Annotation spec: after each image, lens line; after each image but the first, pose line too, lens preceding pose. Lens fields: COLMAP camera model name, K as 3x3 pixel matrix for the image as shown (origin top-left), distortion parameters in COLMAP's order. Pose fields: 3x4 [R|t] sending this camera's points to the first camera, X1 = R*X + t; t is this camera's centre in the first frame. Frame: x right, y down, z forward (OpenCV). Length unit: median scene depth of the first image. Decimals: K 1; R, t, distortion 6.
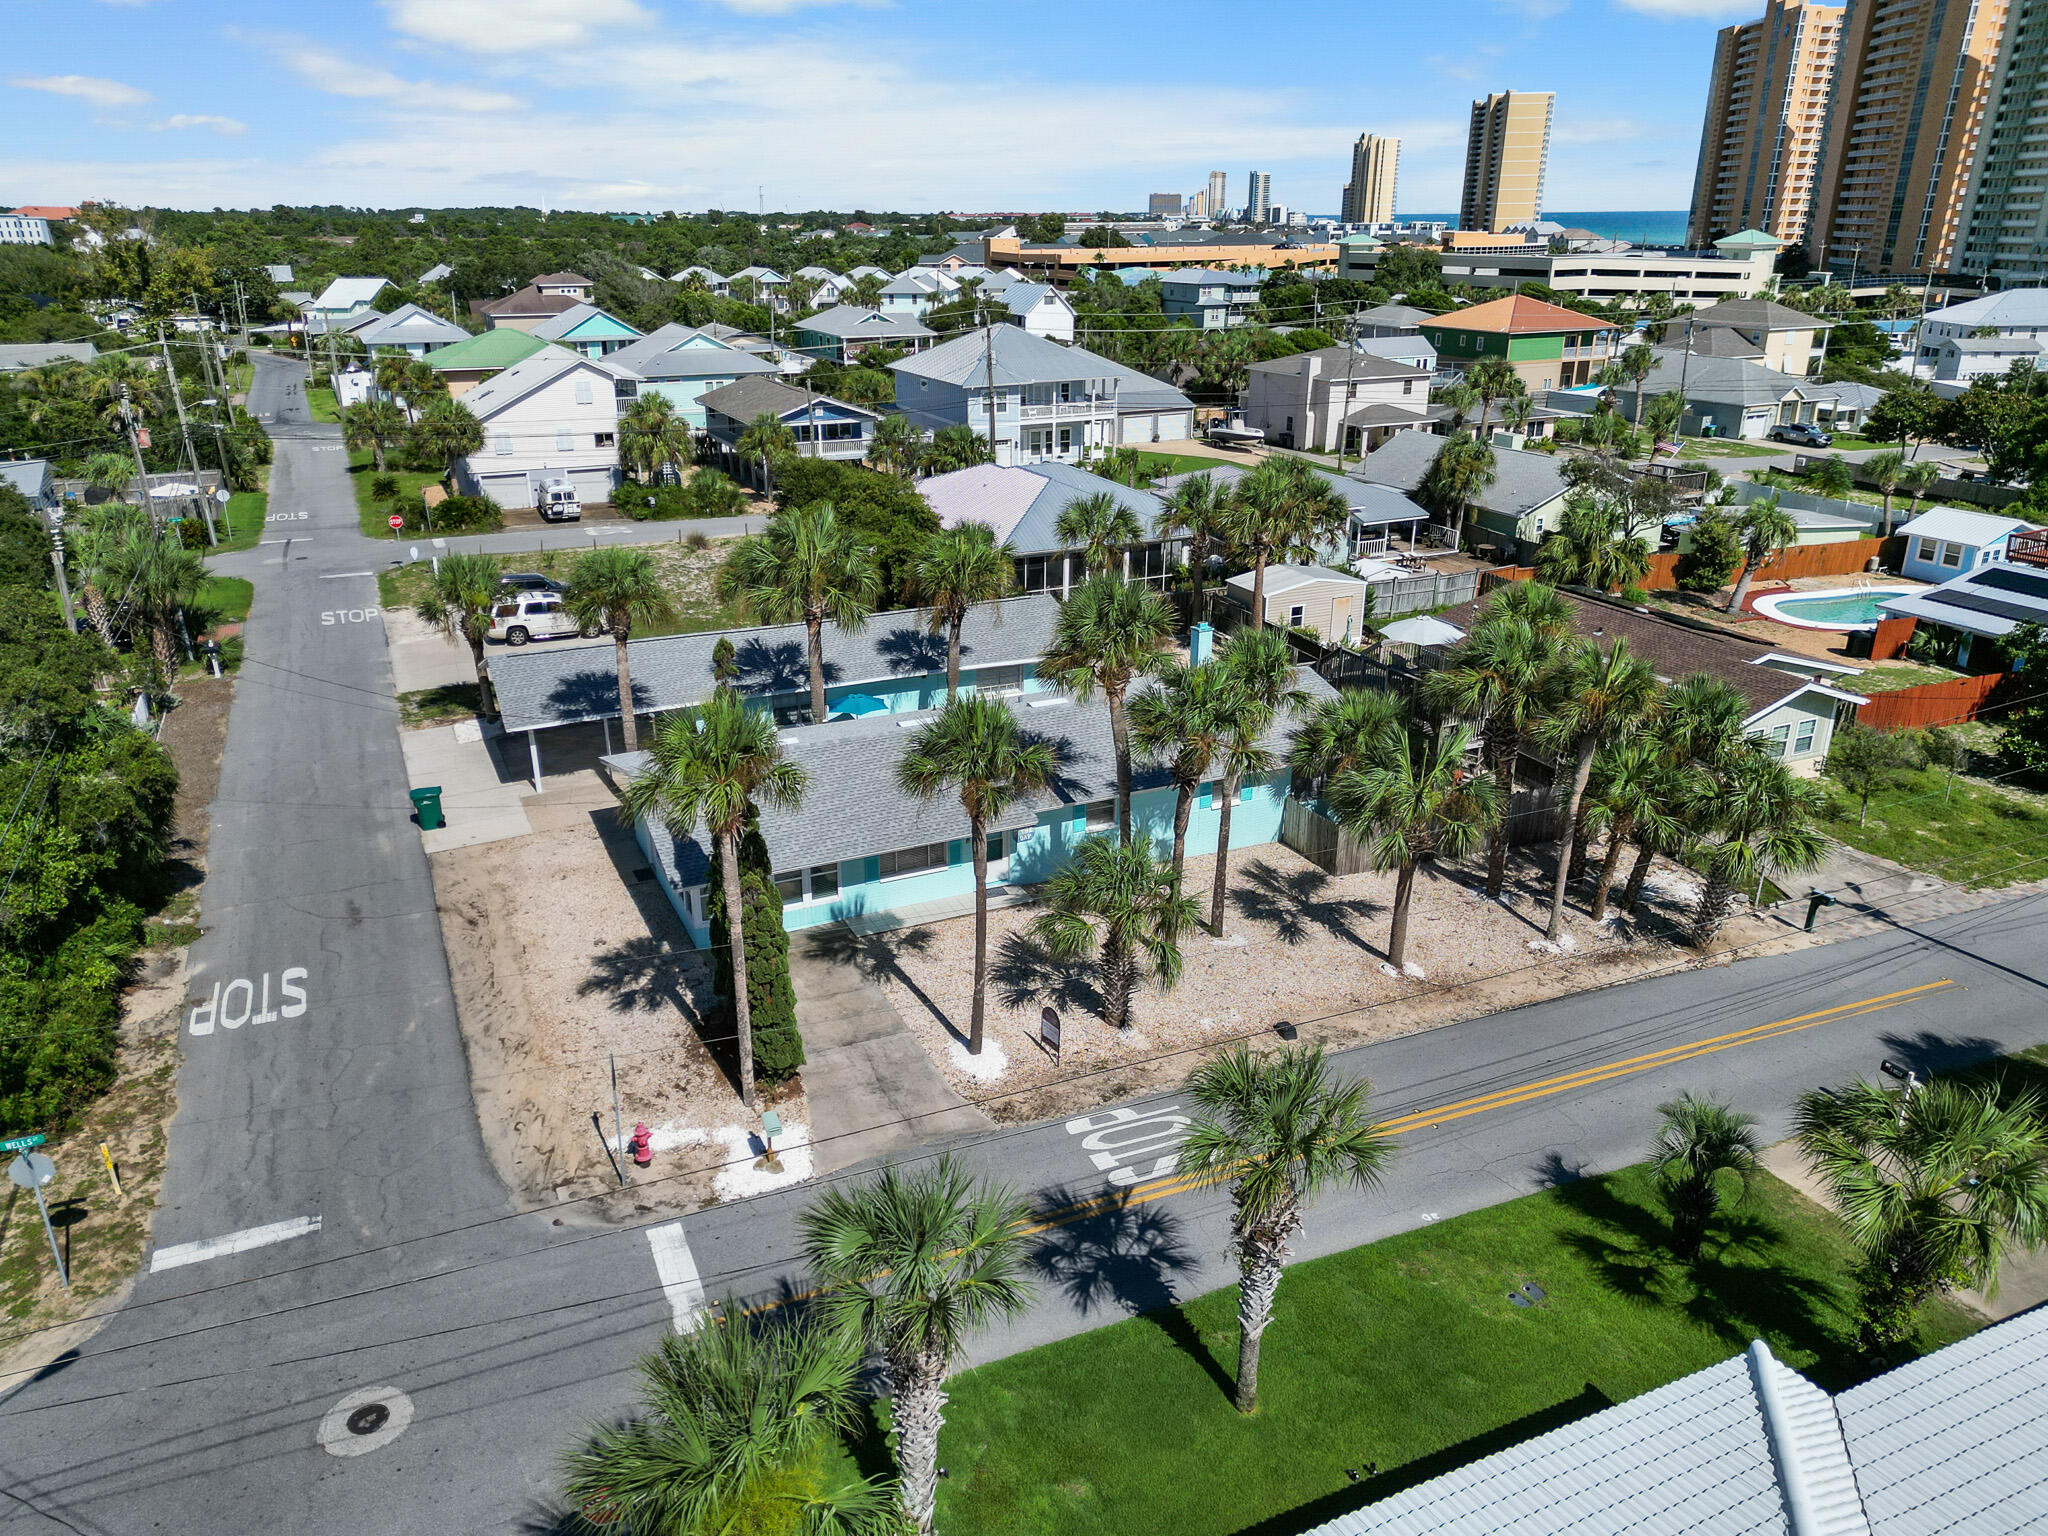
lens RADIAL K [[1444.7, 0, 1024.0], [0, 1444.7, 768.0], [0, 0, 1]] dist [0.062947, -0.061725]
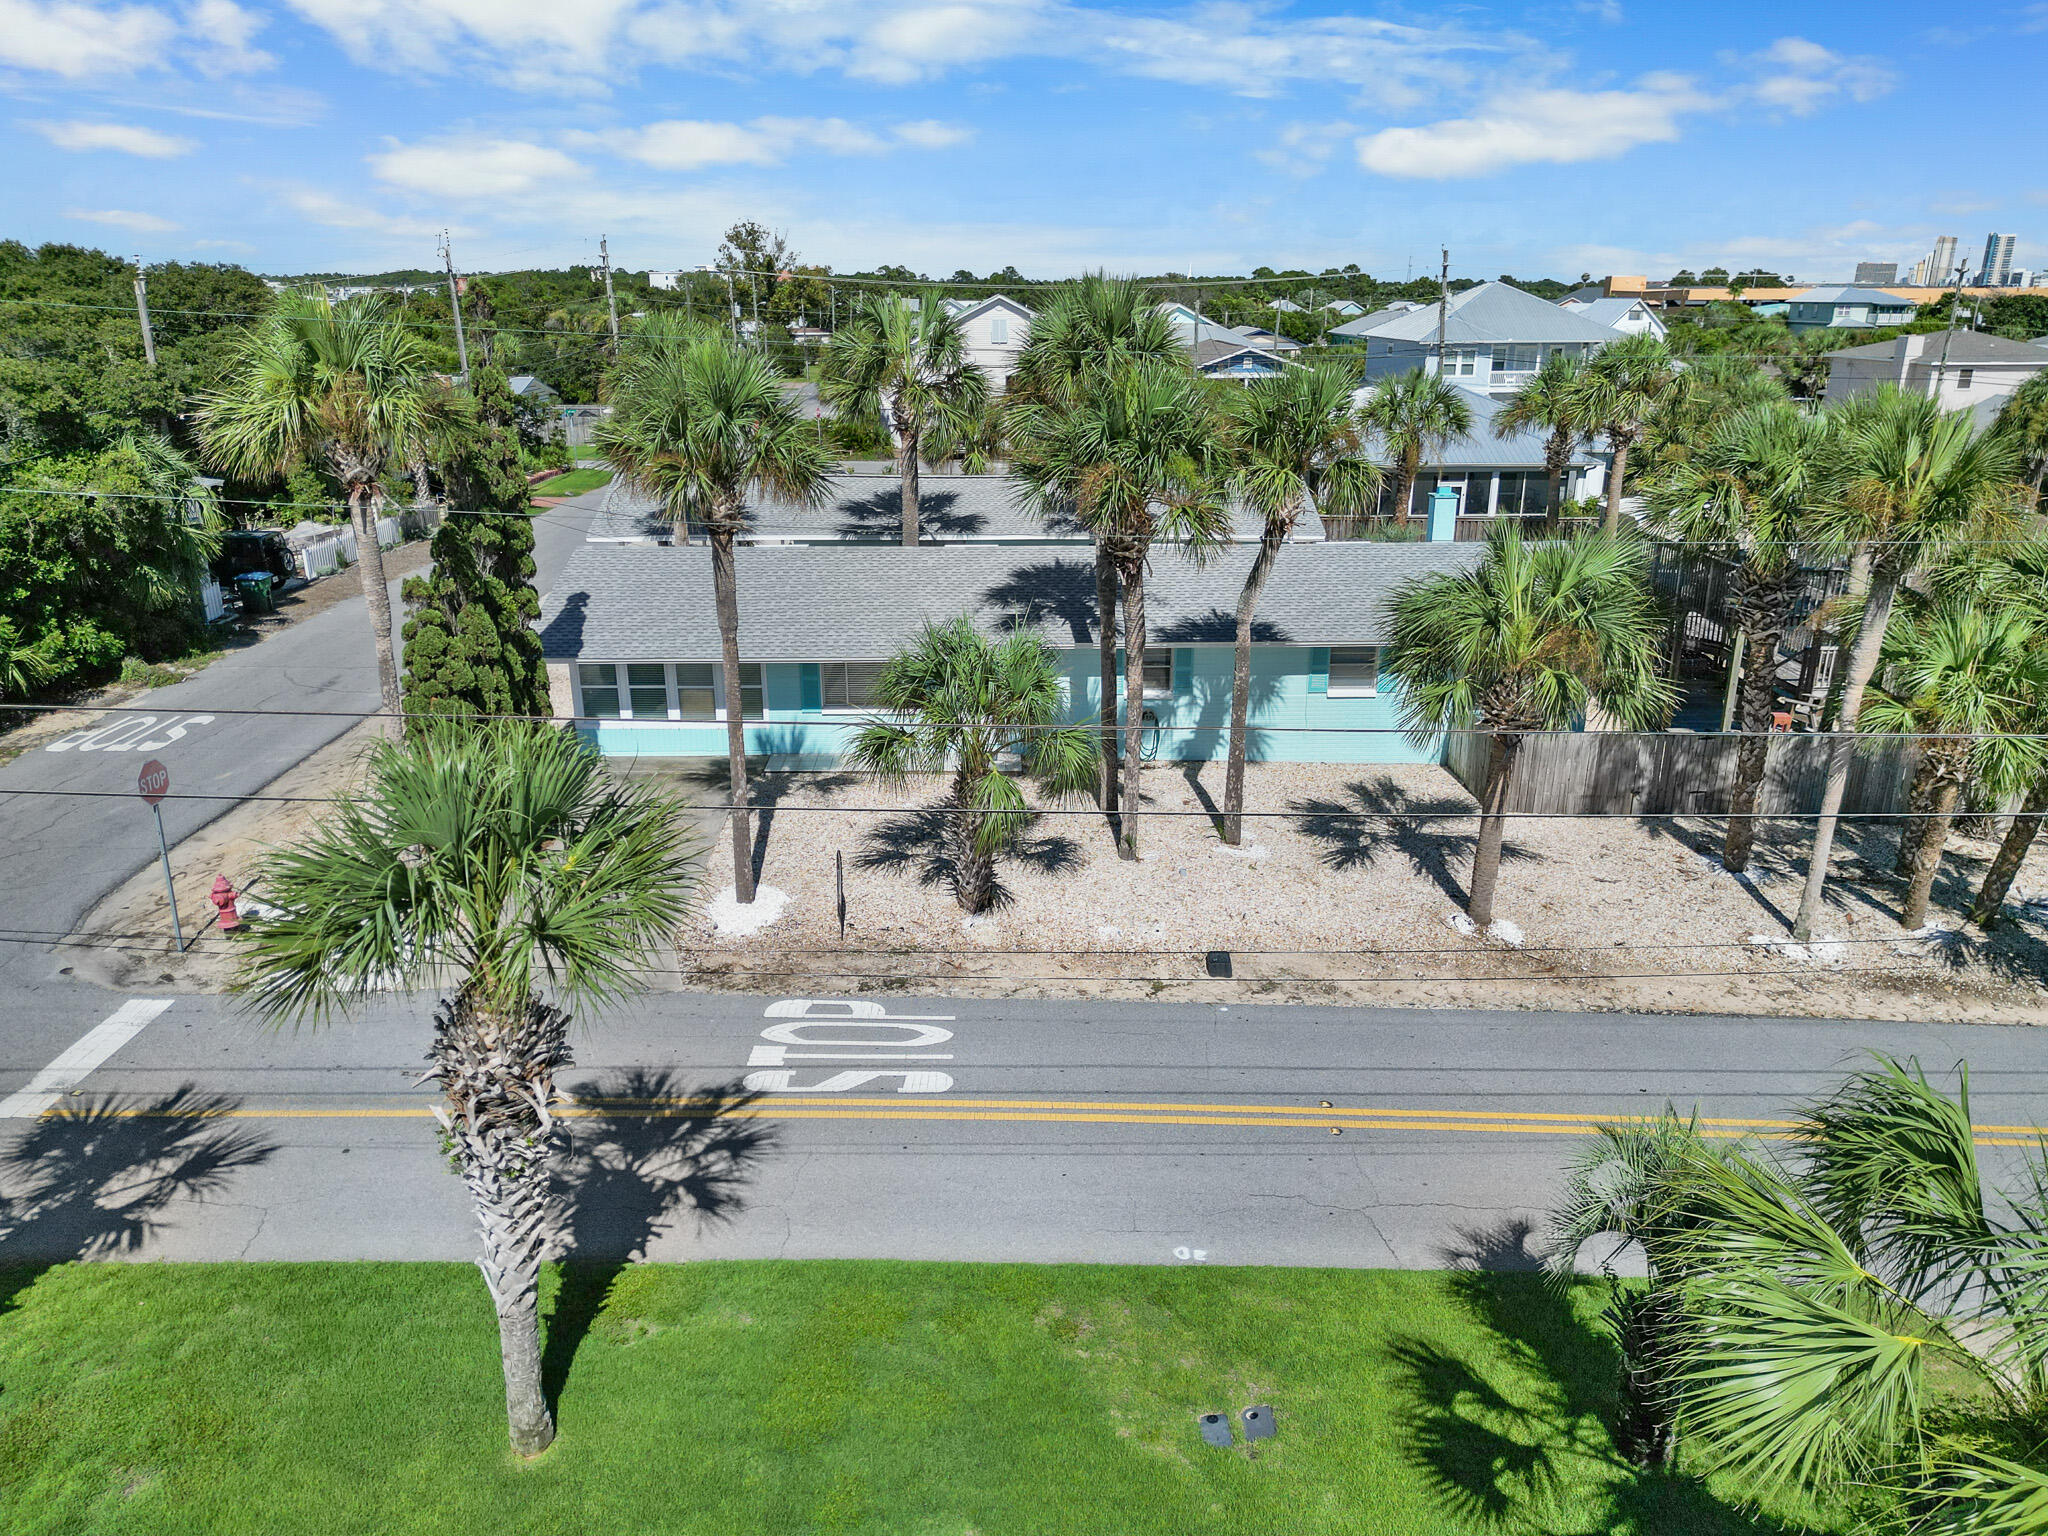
lens RADIAL K [[1444.7, 0, 1024.0], [0, 1444.7, 768.0], [0, 0, 1]] dist [0.062947, -0.061725]
pose [[0.918697, 0.125754, -0.374409, 0.285028], [-0.140129, 0.990069, -0.011300, 0.099585], [0.369269, 0.062847, 0.927195, 0.319157]]
